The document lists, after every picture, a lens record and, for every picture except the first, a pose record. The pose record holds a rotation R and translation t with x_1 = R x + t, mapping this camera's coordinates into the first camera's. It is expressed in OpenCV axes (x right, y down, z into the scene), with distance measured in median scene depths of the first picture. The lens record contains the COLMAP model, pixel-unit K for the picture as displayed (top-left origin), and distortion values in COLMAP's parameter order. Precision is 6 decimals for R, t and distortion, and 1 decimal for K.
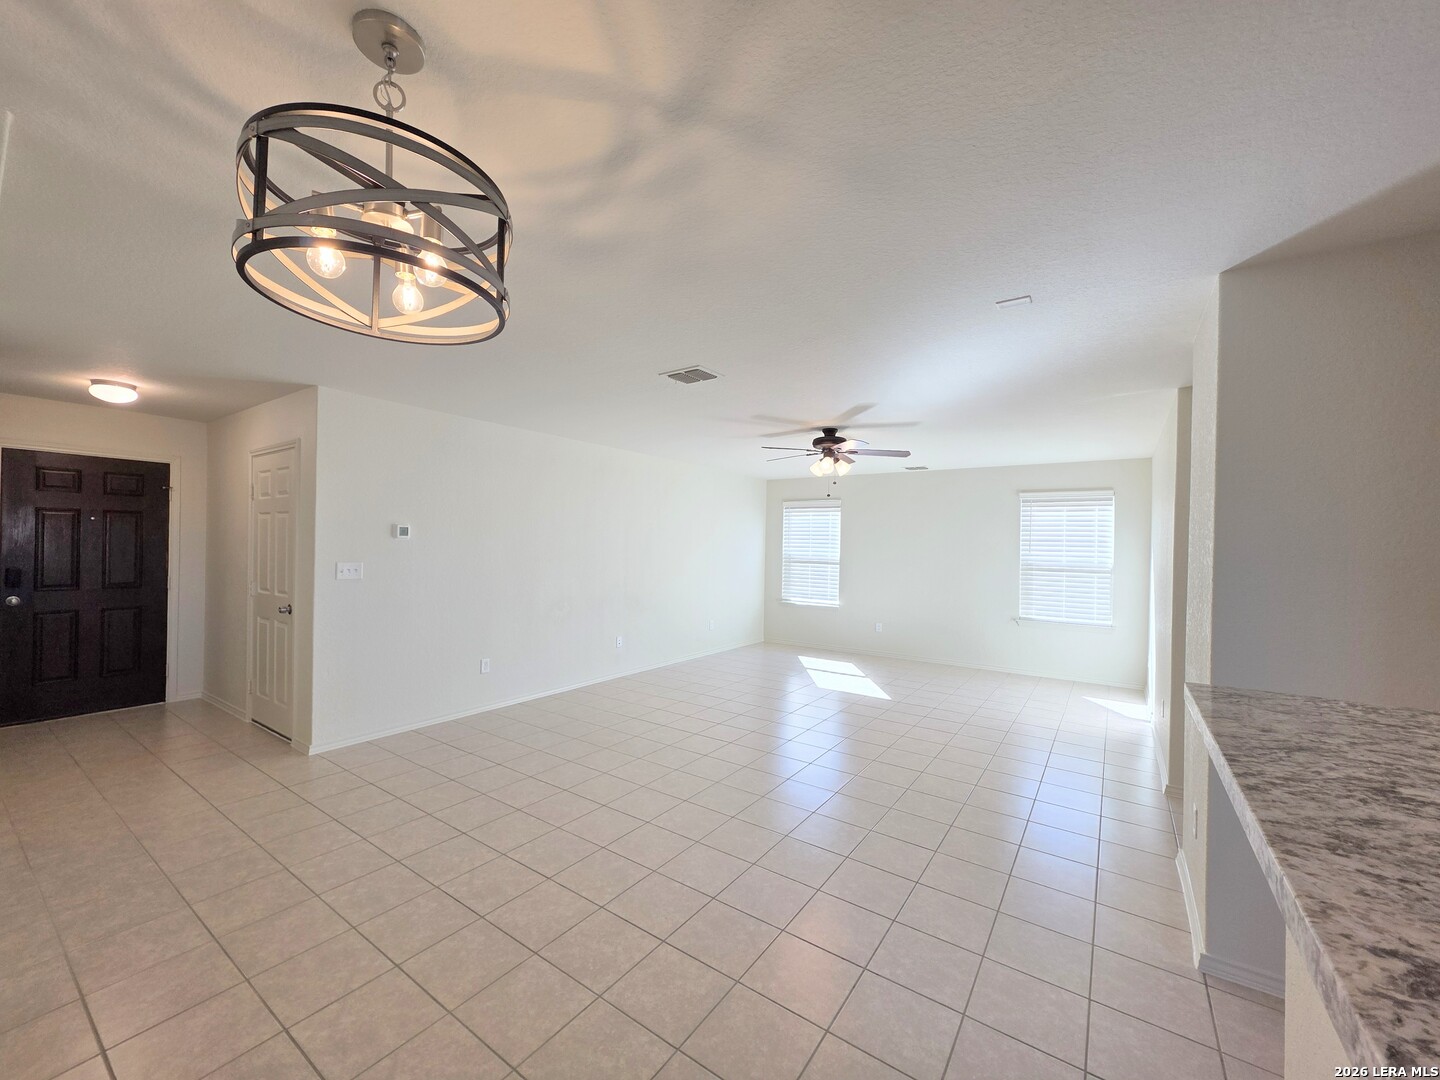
lens RADIAL K [[575.6, 0, 710.1], [0, 575.6, 545.7], [0, 0, 1]] dist [0.000435, 0.000159]
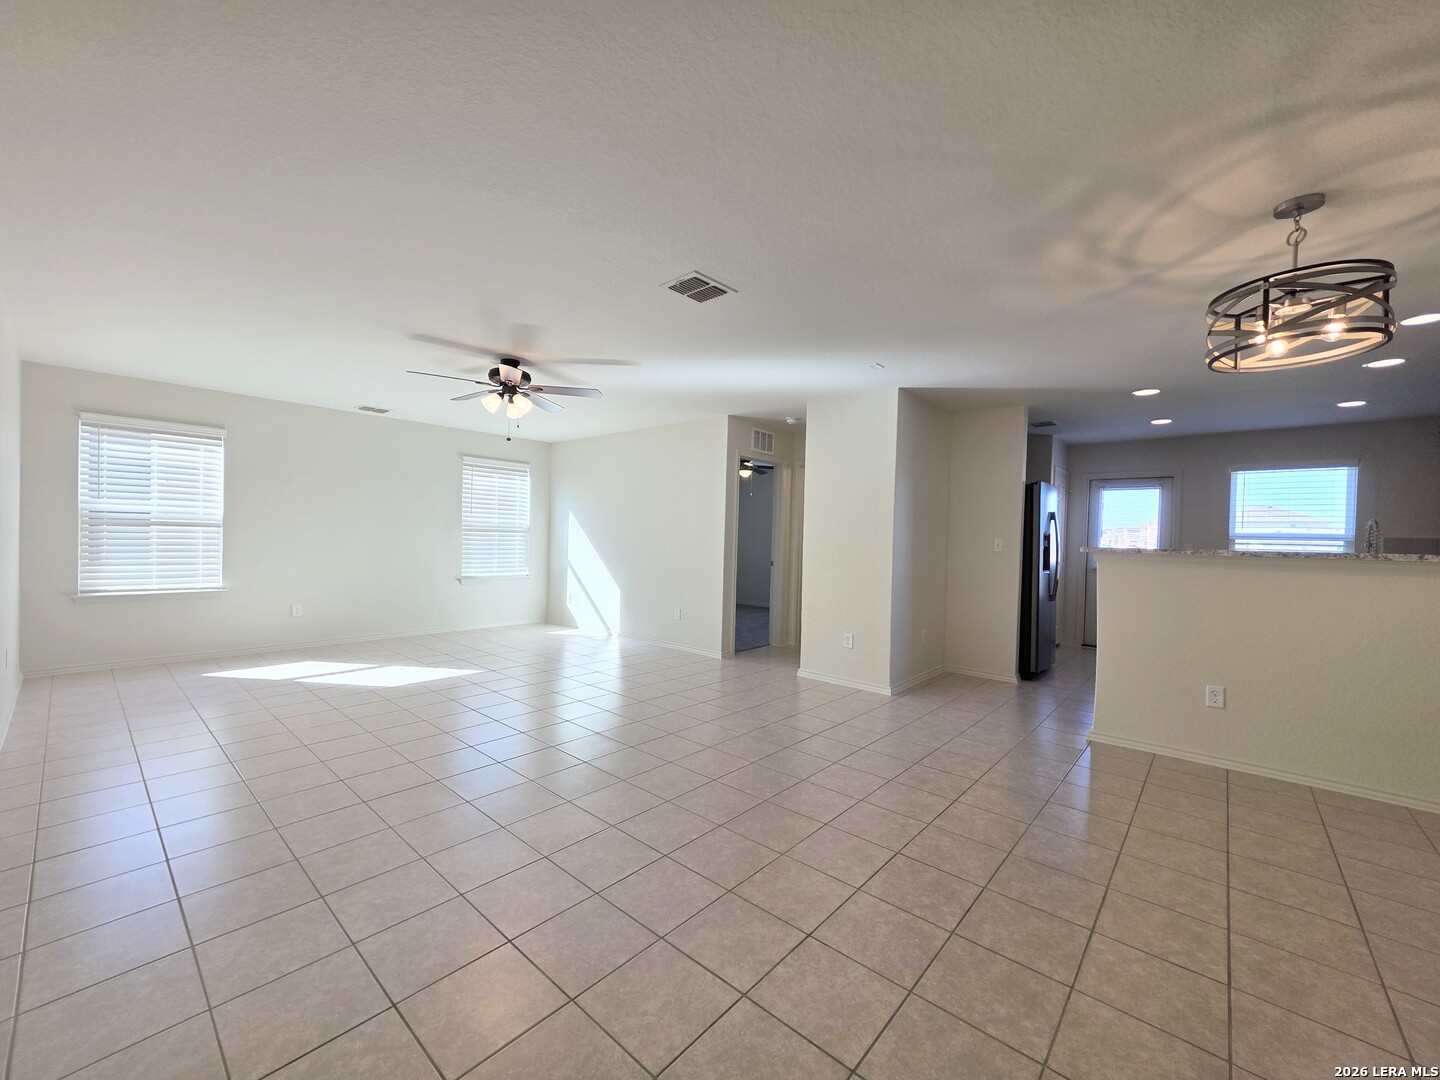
lens RADIAL K [[575.6, 0, 710.1], [0, 575.6, 545.7], [0, 0, 1]] dist [0.000435, 0.000159]
pose [[0.116605, -0.031809, 0.992669, -0.472819], [-0.018609, 0.999242, 0.034205, 0.027329], [-0.993004, -0.022461, 0.115924, 0.472891]]
